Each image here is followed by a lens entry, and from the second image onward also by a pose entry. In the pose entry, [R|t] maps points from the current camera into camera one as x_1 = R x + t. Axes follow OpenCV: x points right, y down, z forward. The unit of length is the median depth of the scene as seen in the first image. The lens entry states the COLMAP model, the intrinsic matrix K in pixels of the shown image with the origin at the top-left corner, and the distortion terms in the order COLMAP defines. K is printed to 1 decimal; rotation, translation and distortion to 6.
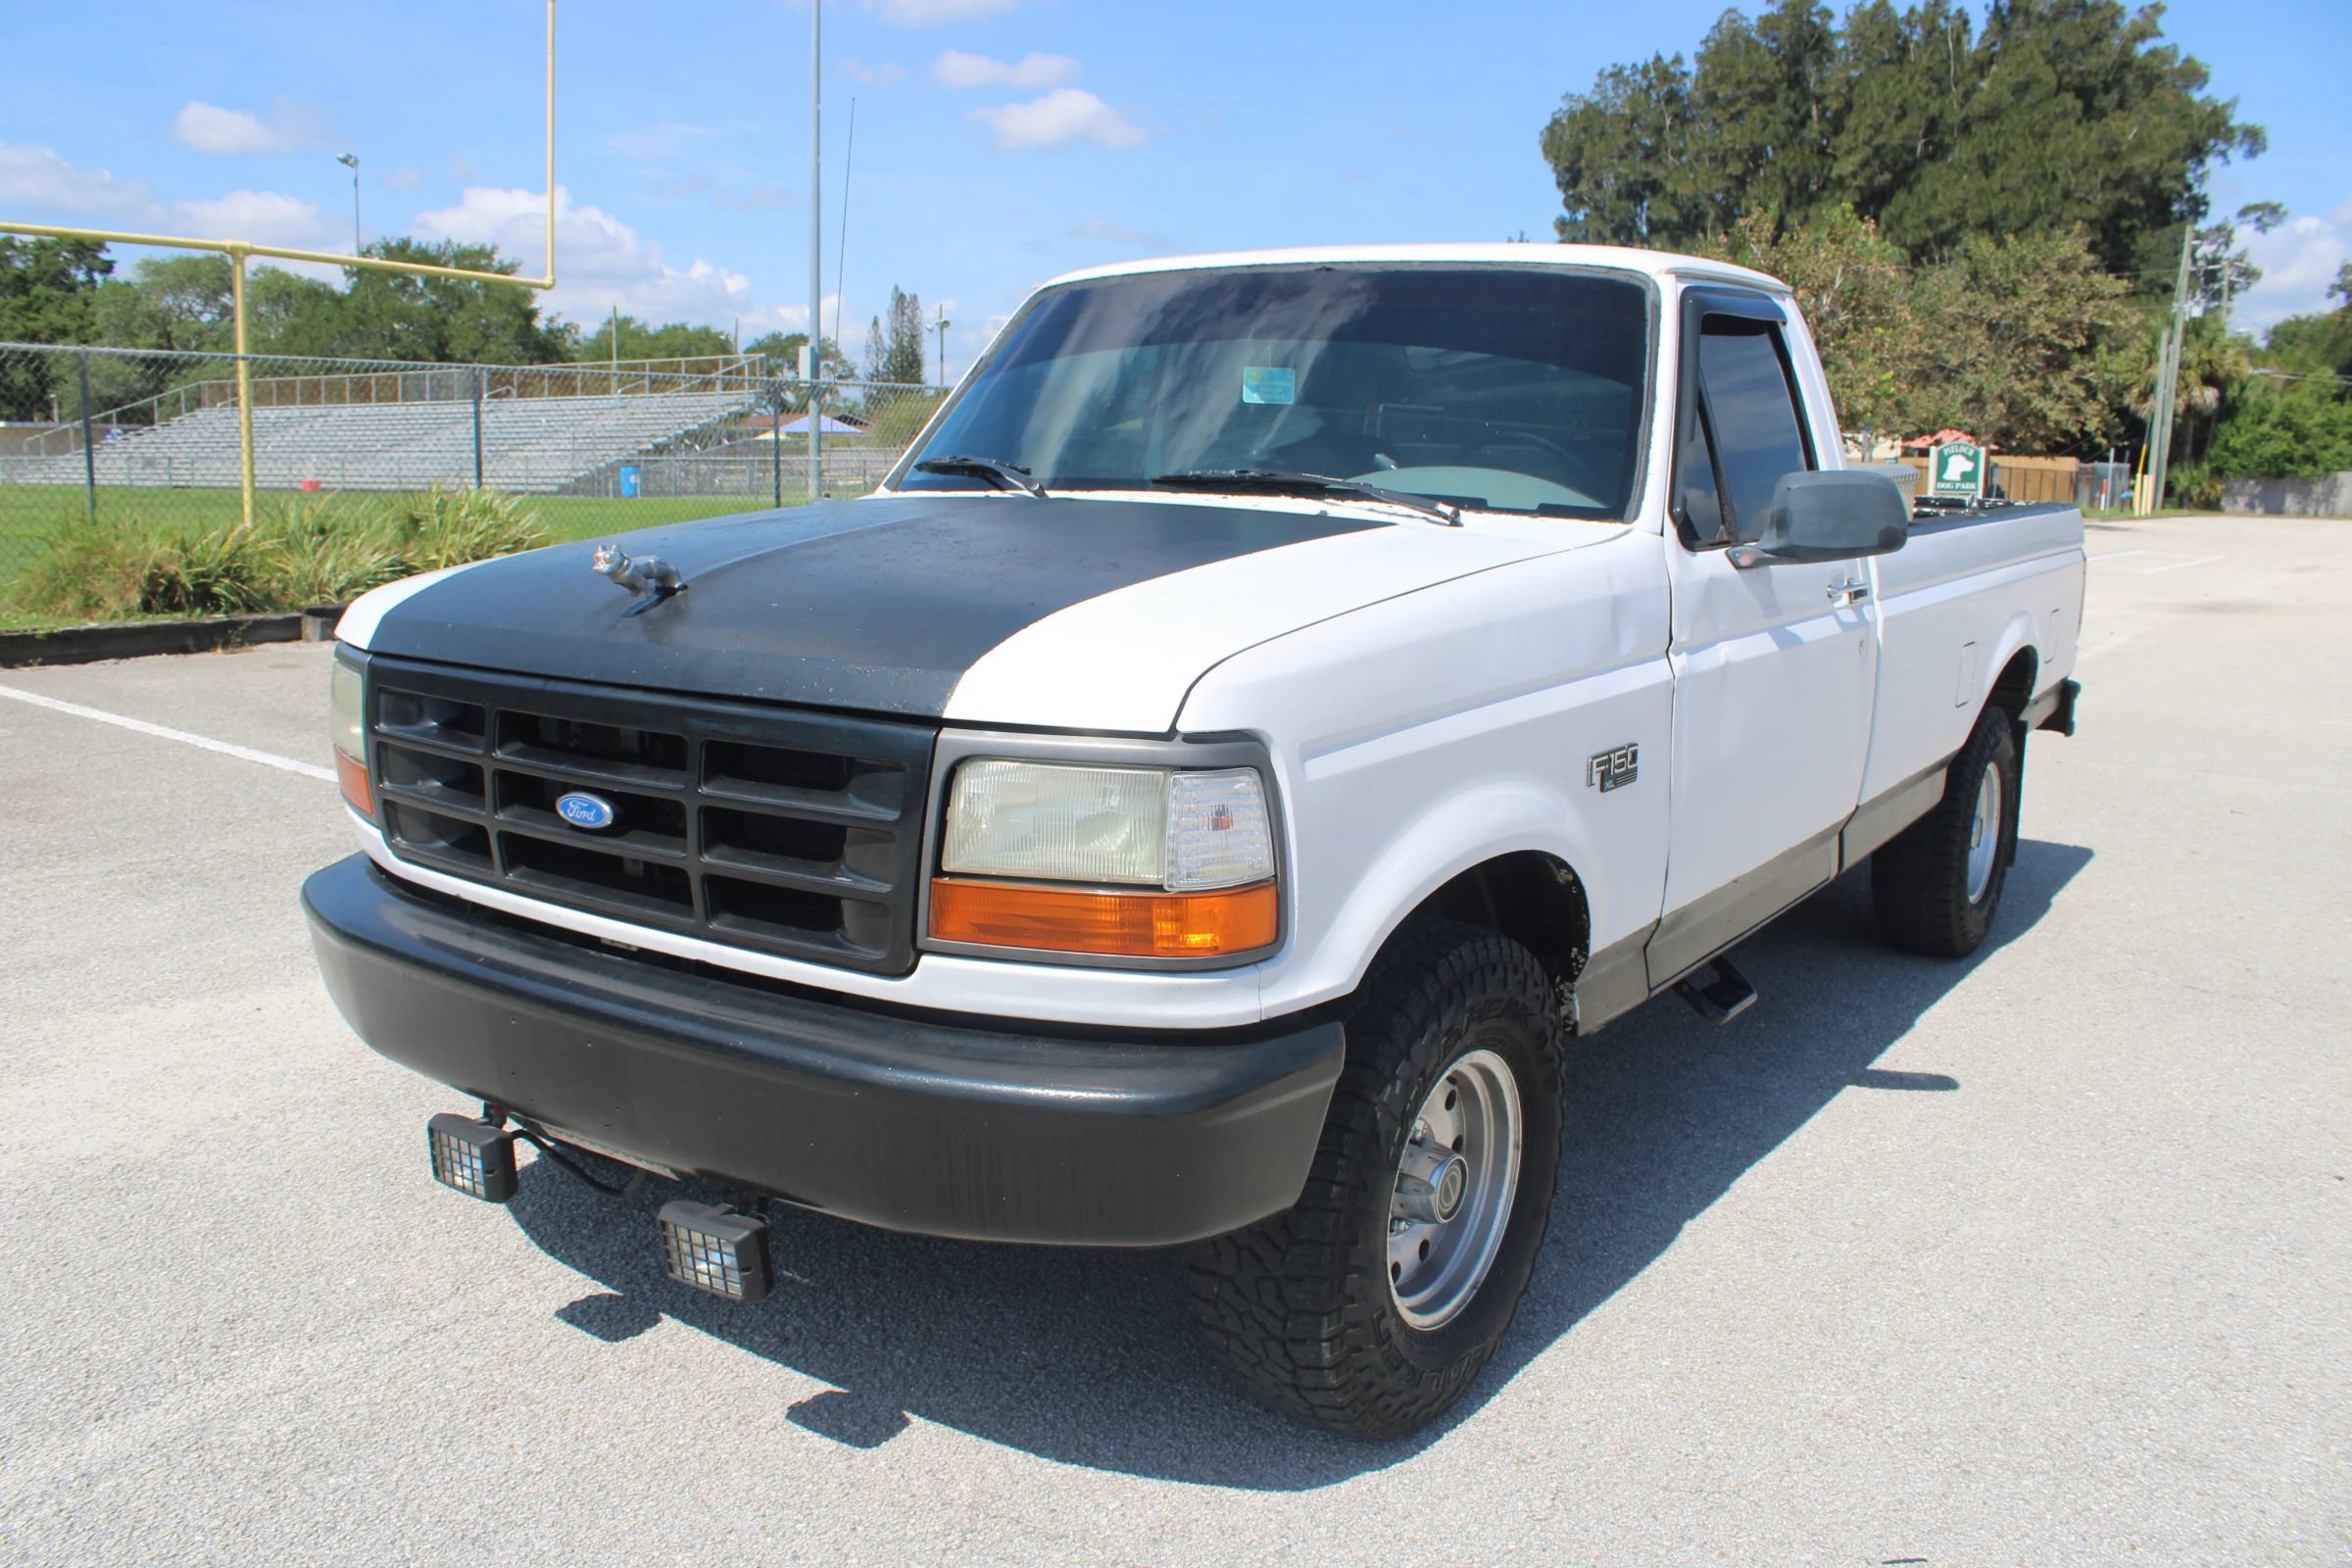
lens RADIAL K [[1942.4, 0, 1163.7], [0, 1942.4, 795.3], [0, 0, 1]] dist [-0.168309, 0.149118]
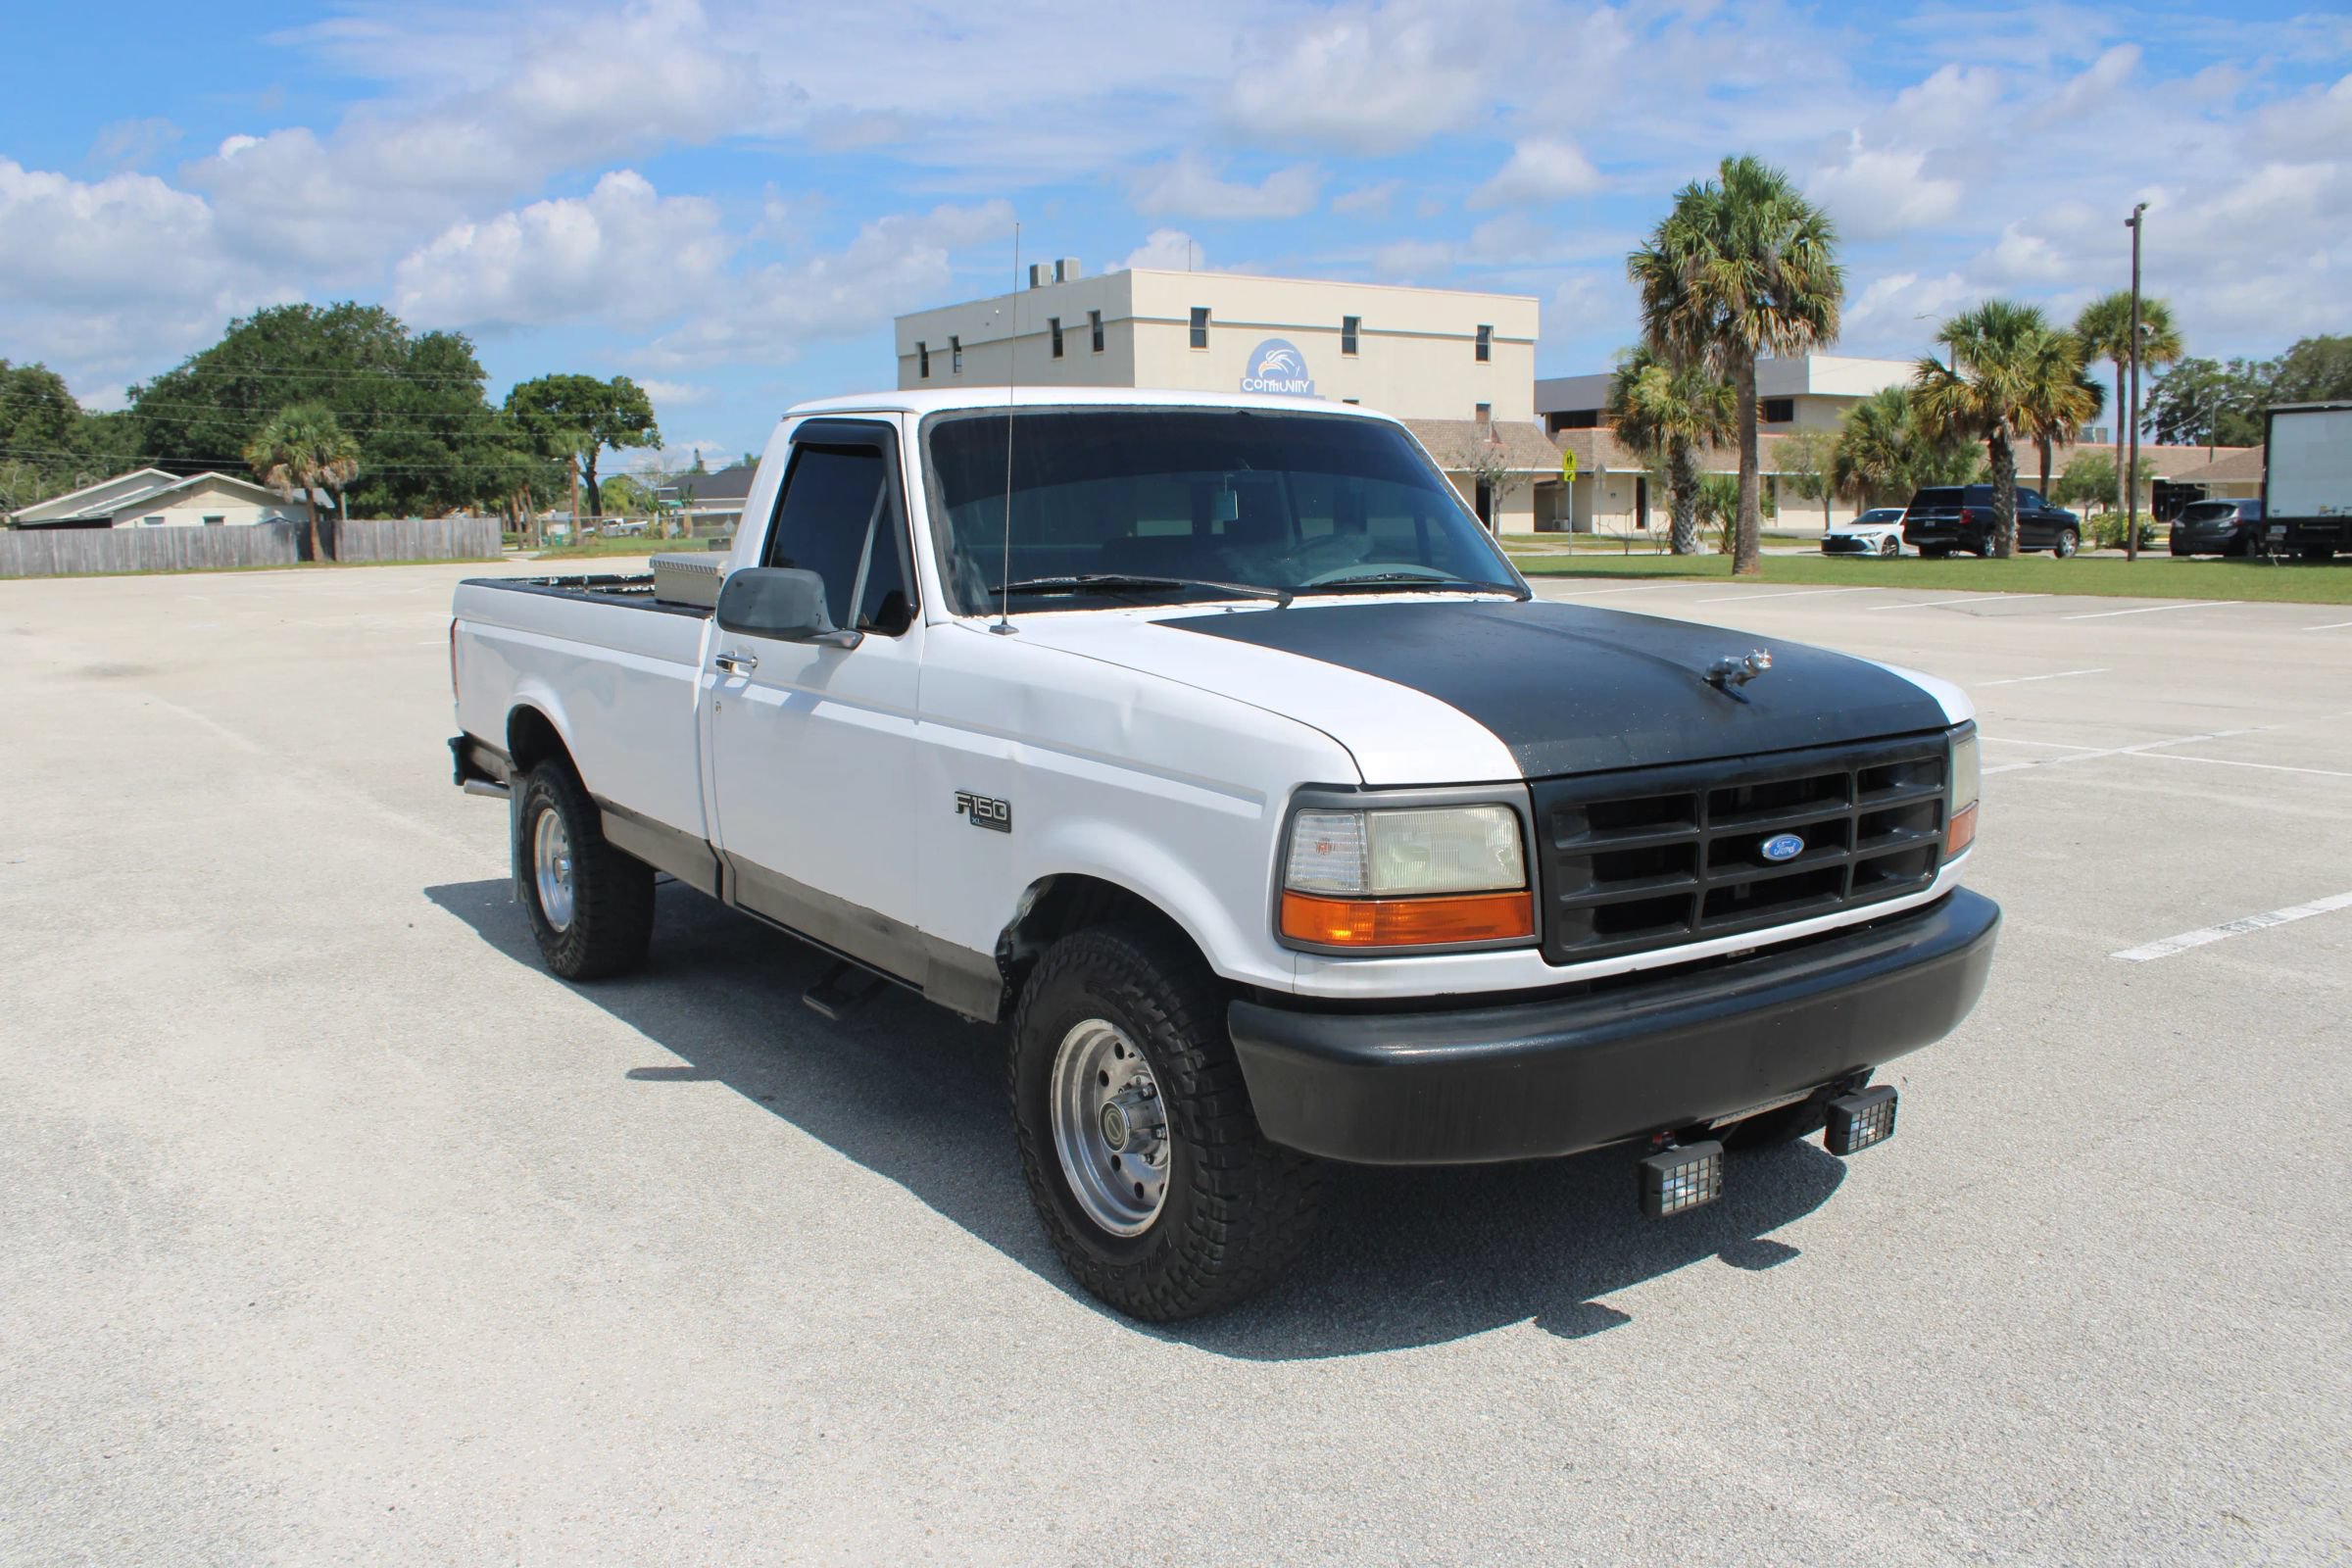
lens RADIAL K [[1939.3, 0, 1166.0], [0, 1939.3, 817.3], [0, 0, 1]] dist [-0.168624, 0.150326]
pose [[0.329178, -0.166743, 0.929429, -0.103255], [0.182772, 0.976922, 0.110531, -0.014687], [-0.926410, 0.133490, 0.352058, 0.057048]]
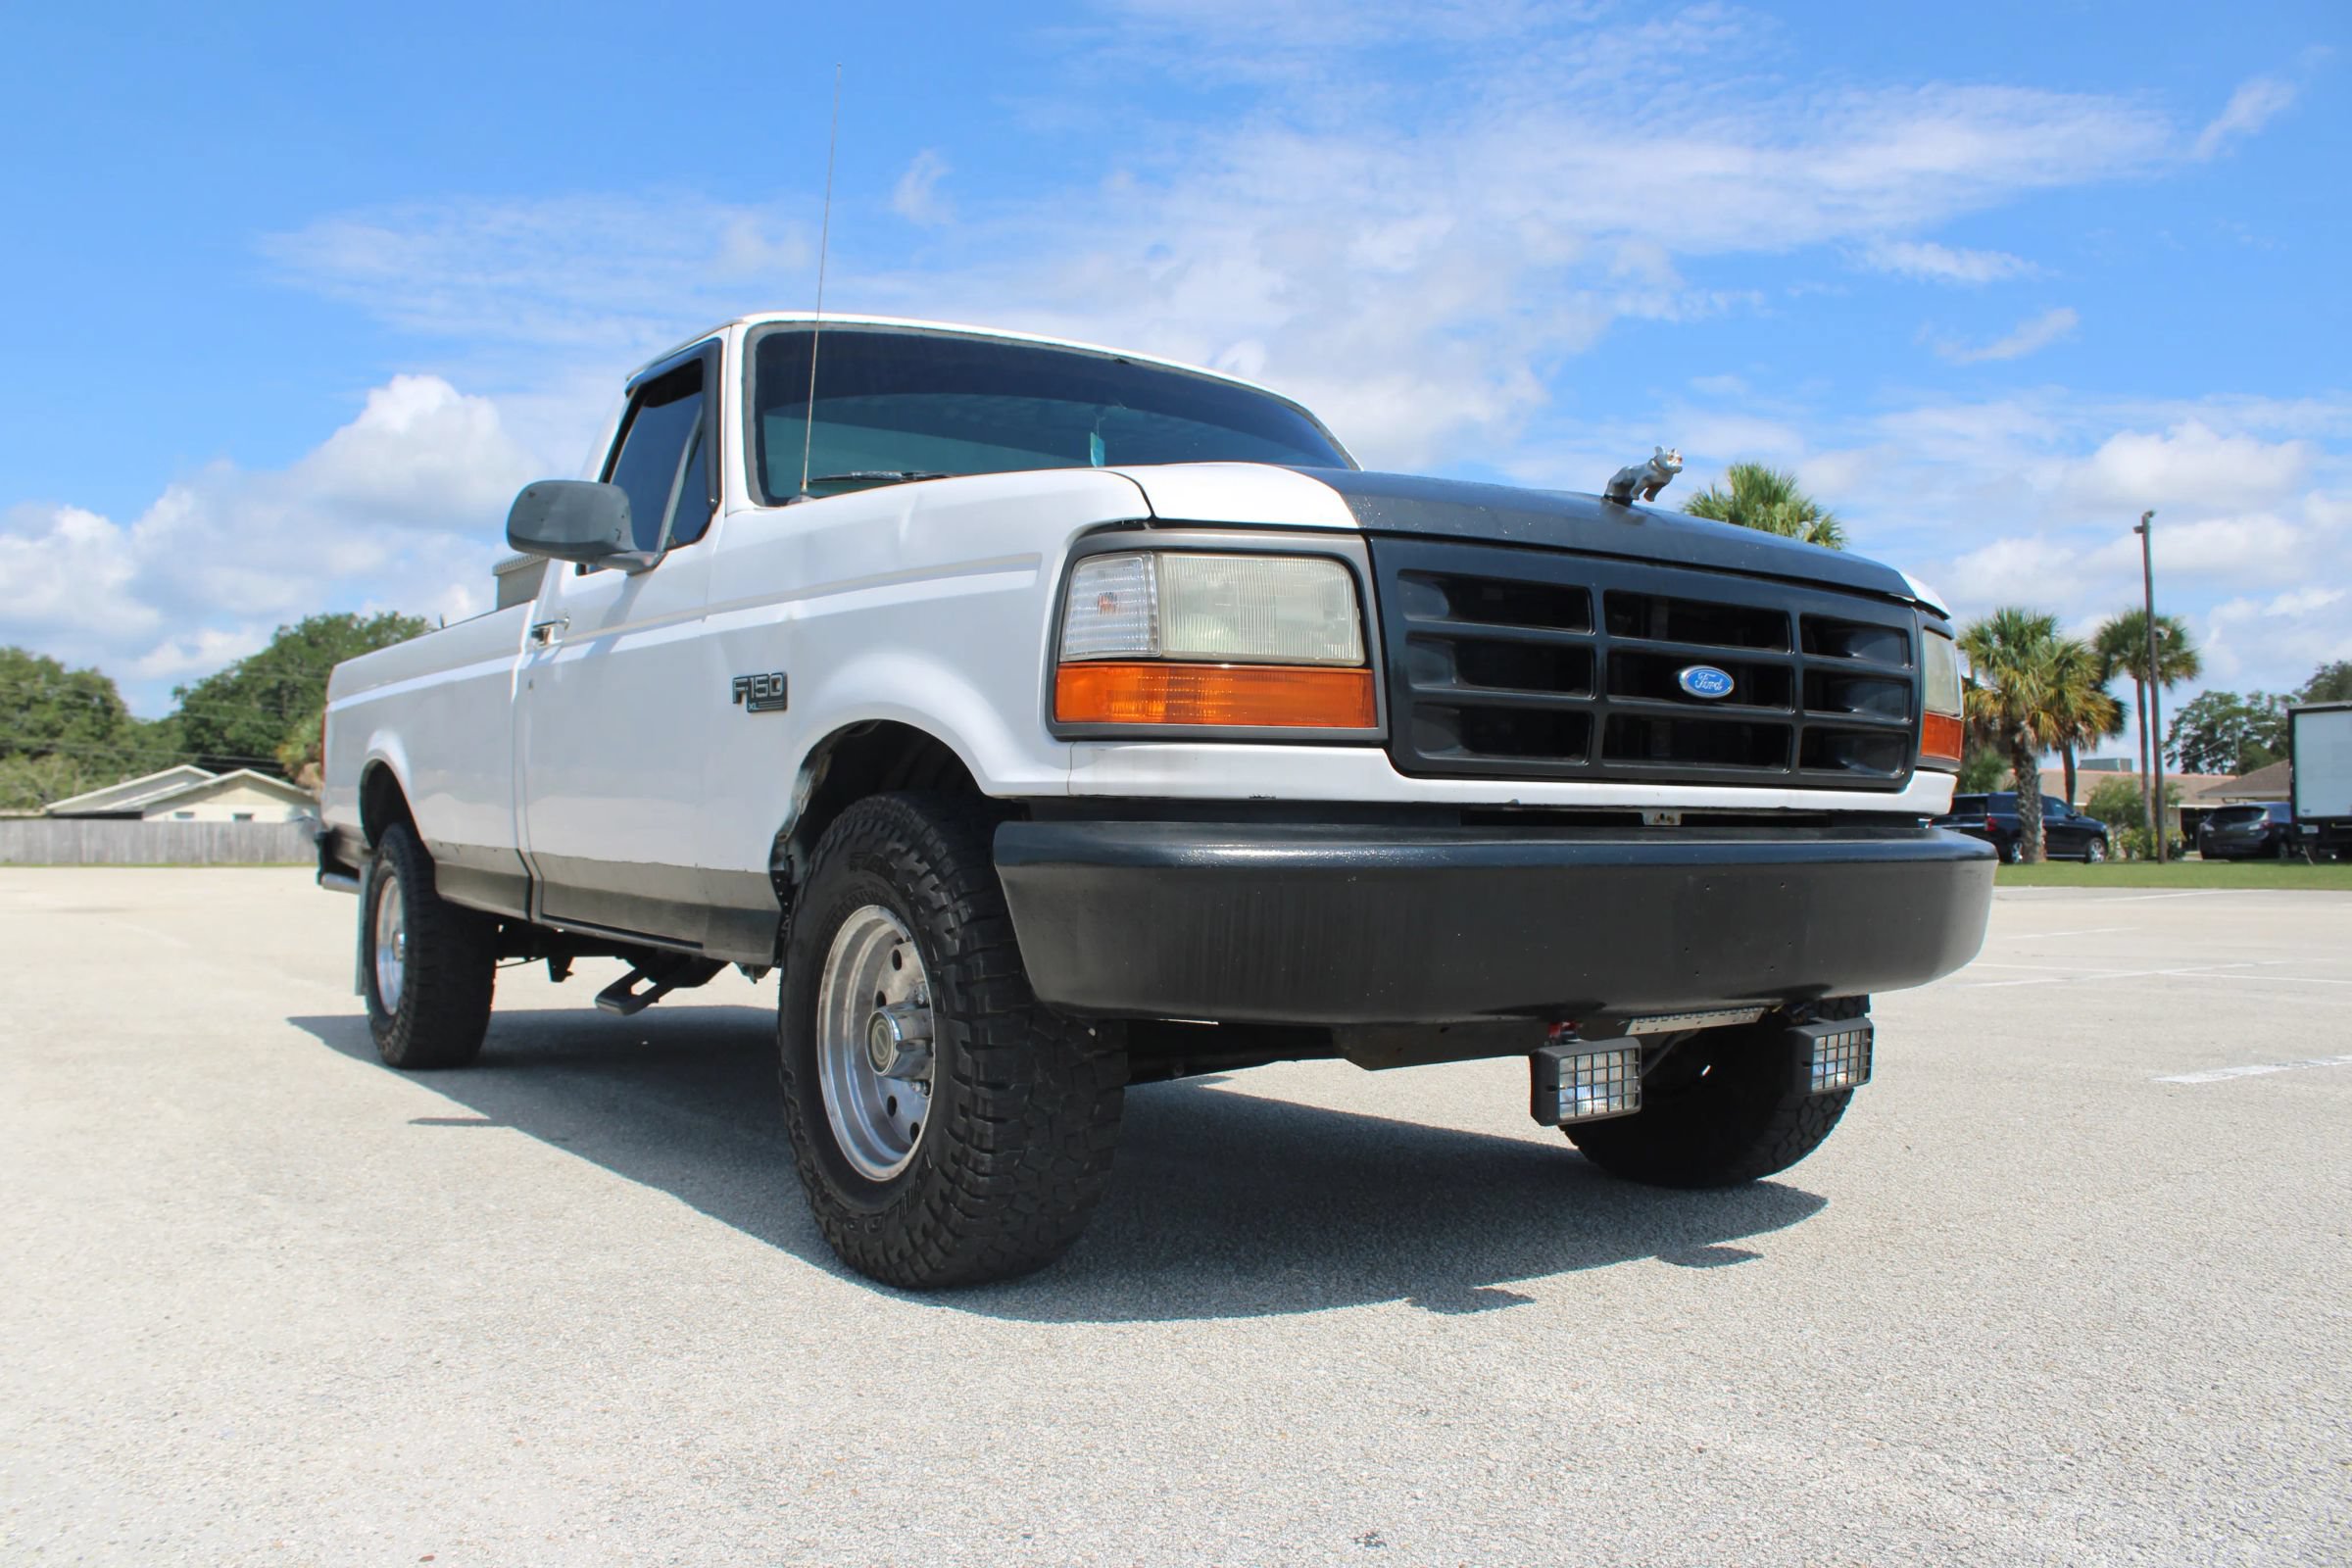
lens RADIAL K [[1945.7, 0, 1161.2], [0, 1945.7, 794.2], [0, 0, 1]] dist [-0.174280, 0.159651]
pose [[0.346946, 0.012441, 0.937803, -0.087565], [0.169398, 0.982636, -0.075705, 0.006108], [-0.922460, 0.185128, 0.338814, 0.057164]]
